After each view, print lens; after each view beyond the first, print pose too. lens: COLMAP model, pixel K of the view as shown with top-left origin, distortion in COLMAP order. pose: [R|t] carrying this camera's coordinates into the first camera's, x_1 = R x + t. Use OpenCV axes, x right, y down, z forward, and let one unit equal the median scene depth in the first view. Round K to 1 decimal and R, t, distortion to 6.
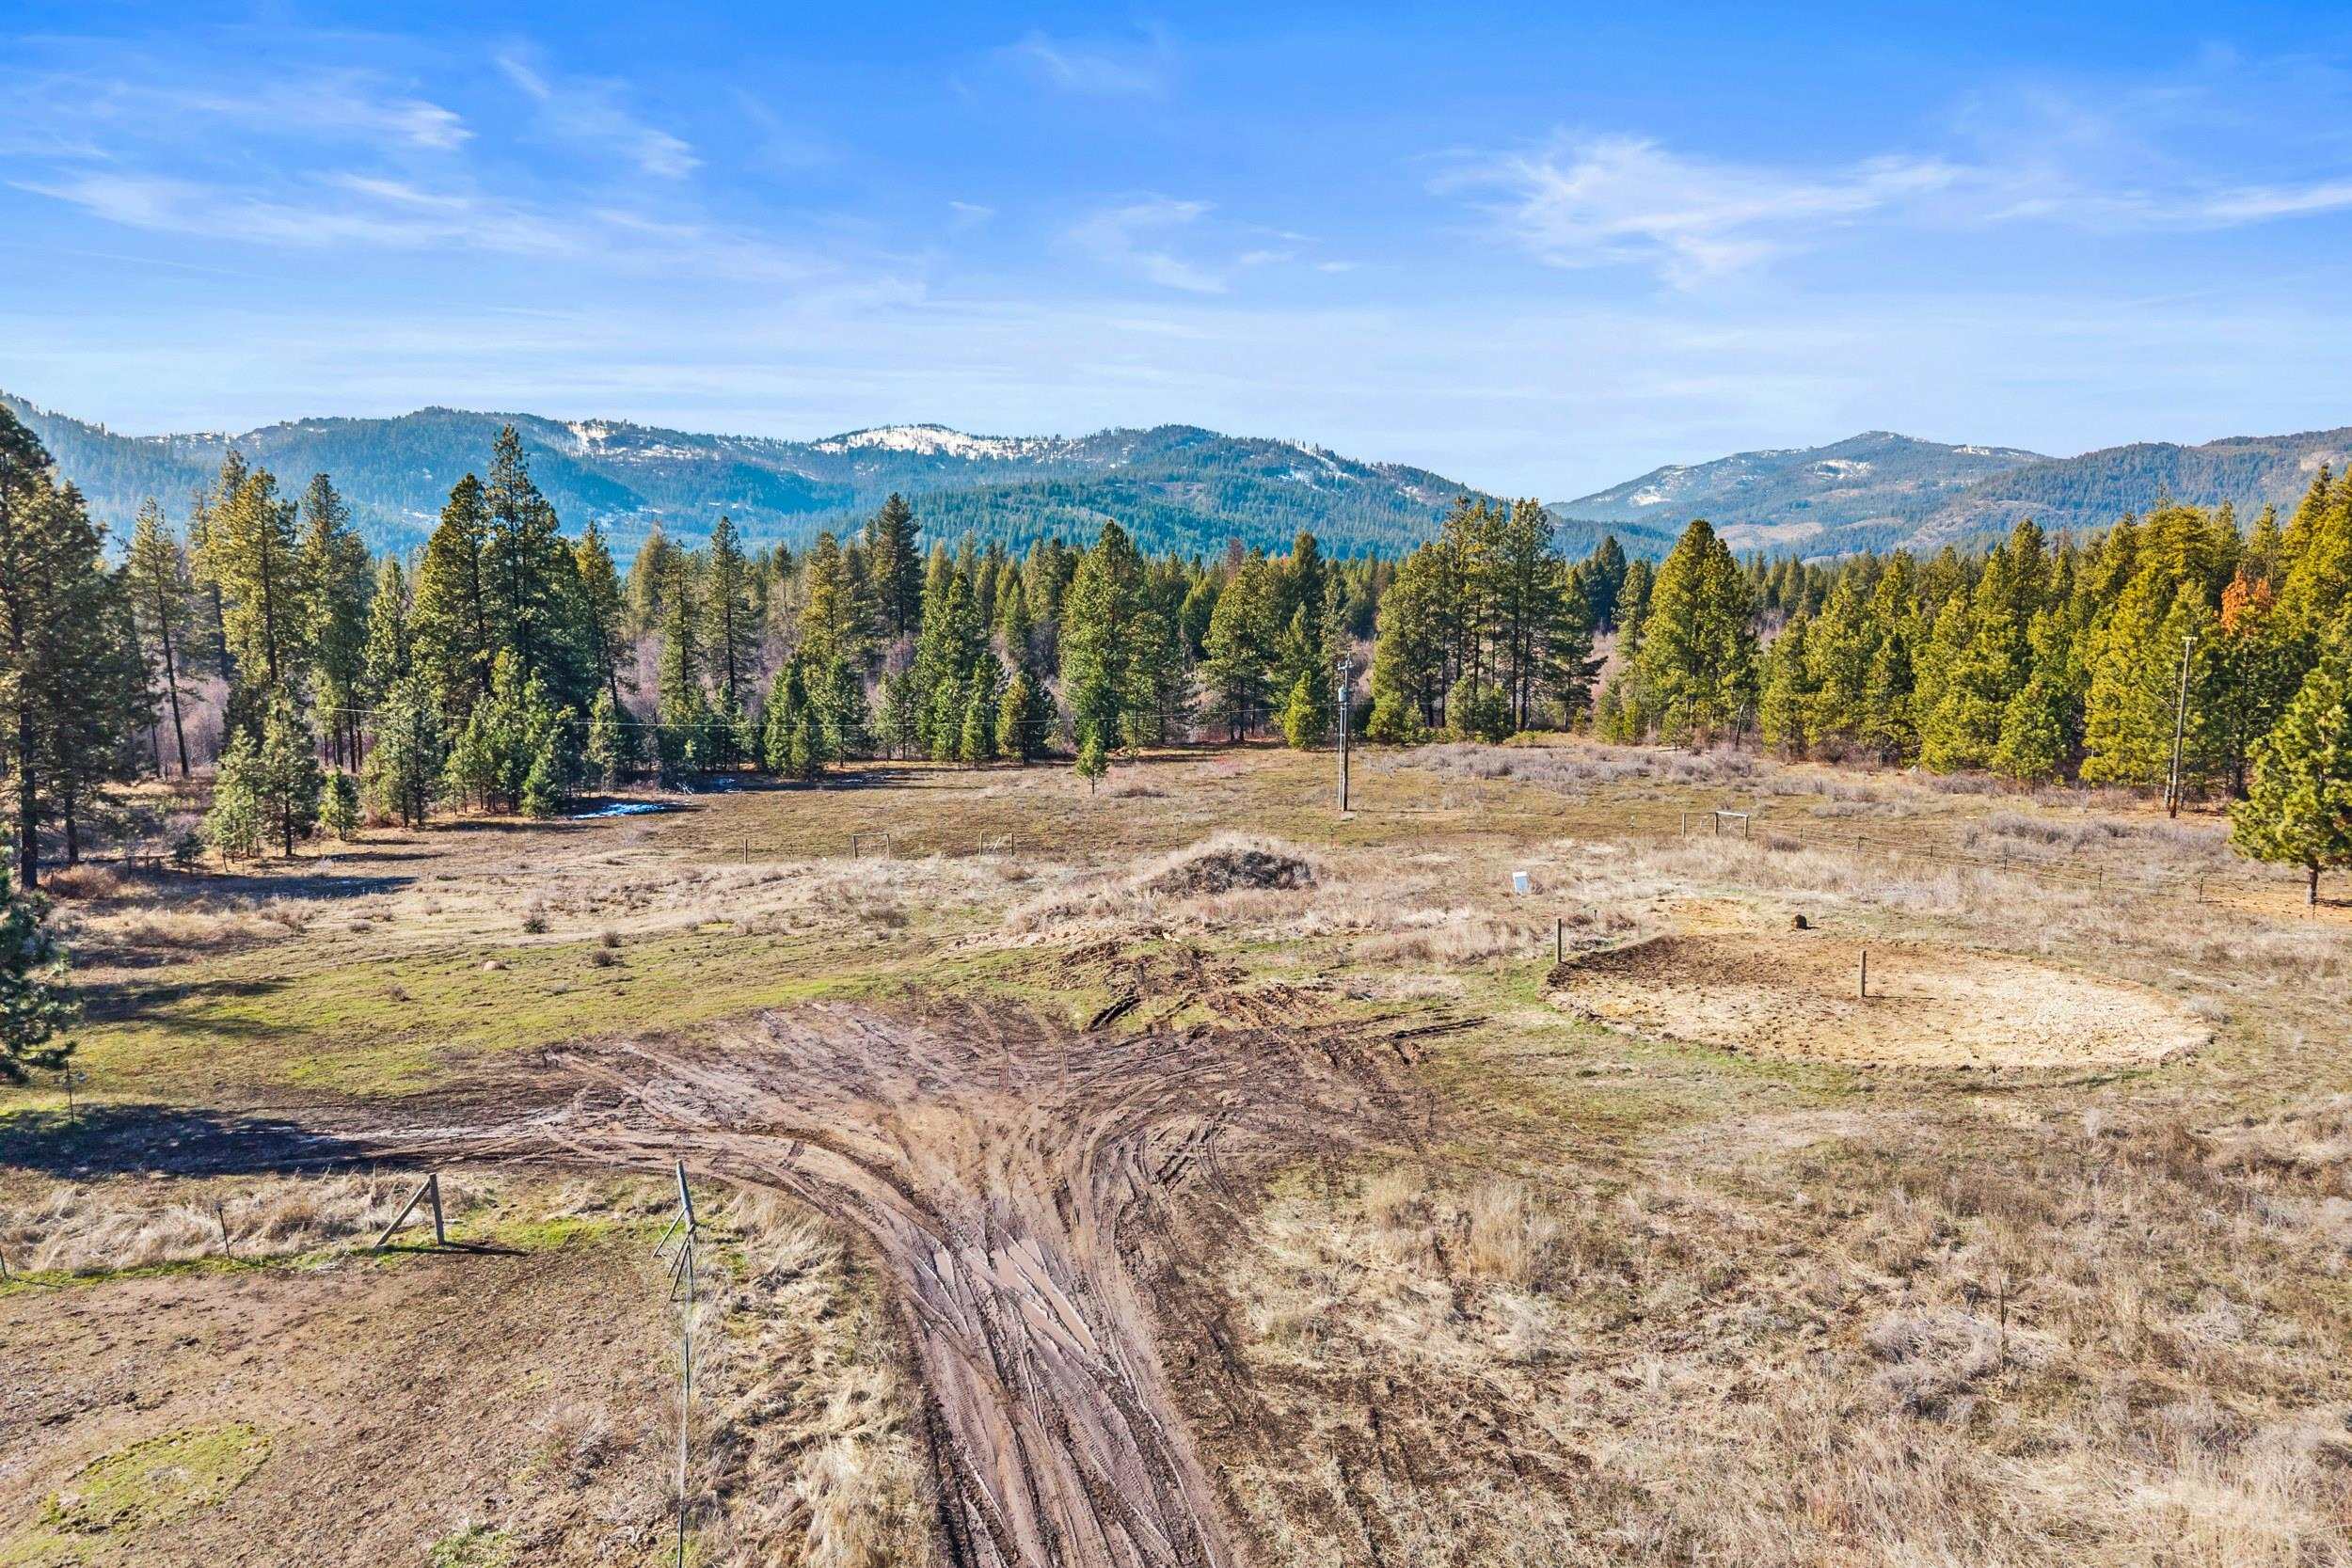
lens RADIAL K [[1624.8, 0, 1176.0], [0, 1624.8, 784.0], [0, 0, 1]] dist [-0.000345, 0.045480]
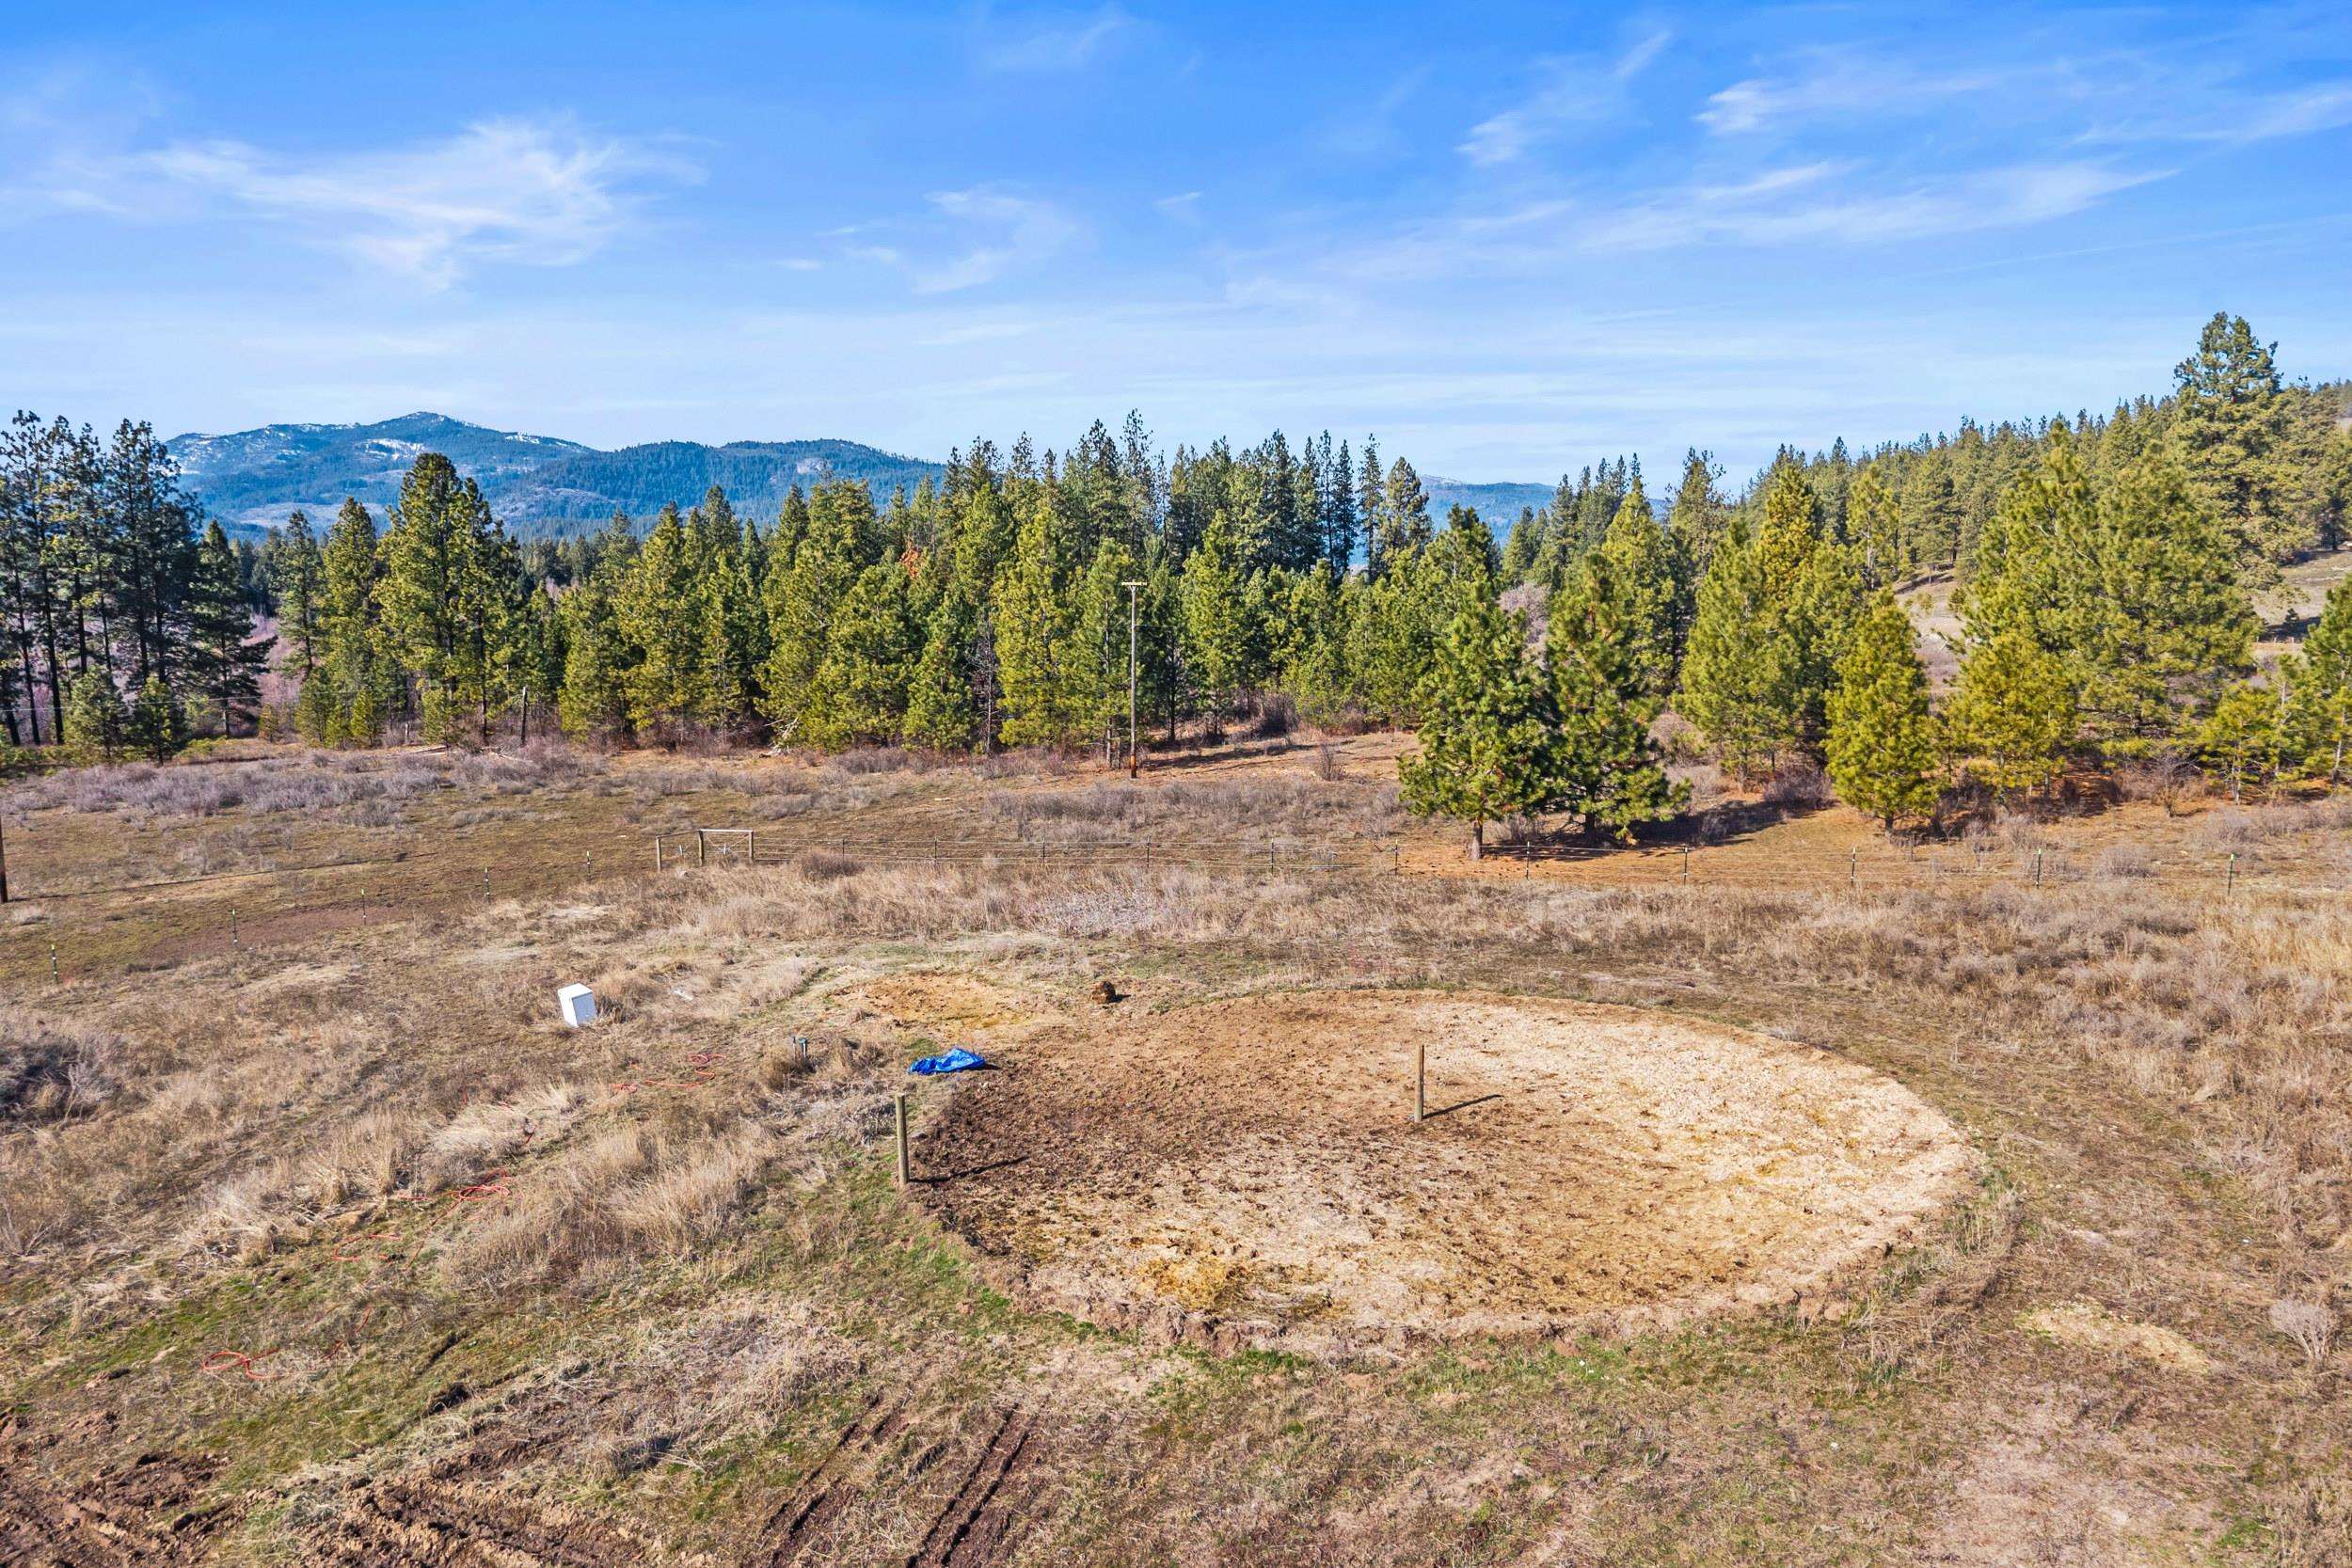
lens RADIAL K [[1624.8, 0, 1176.0], [0, 1624.8, 784.0], [0, 0, 1]] dist [-0.000345, 0.045480]
pose [[0.679311, -0.095756, 0.727576, -0.020136], [0.088900, 0.994887, 0.047933, -0.010222], [-0.728446, 0.032120, 0.684350, 0.205279]]
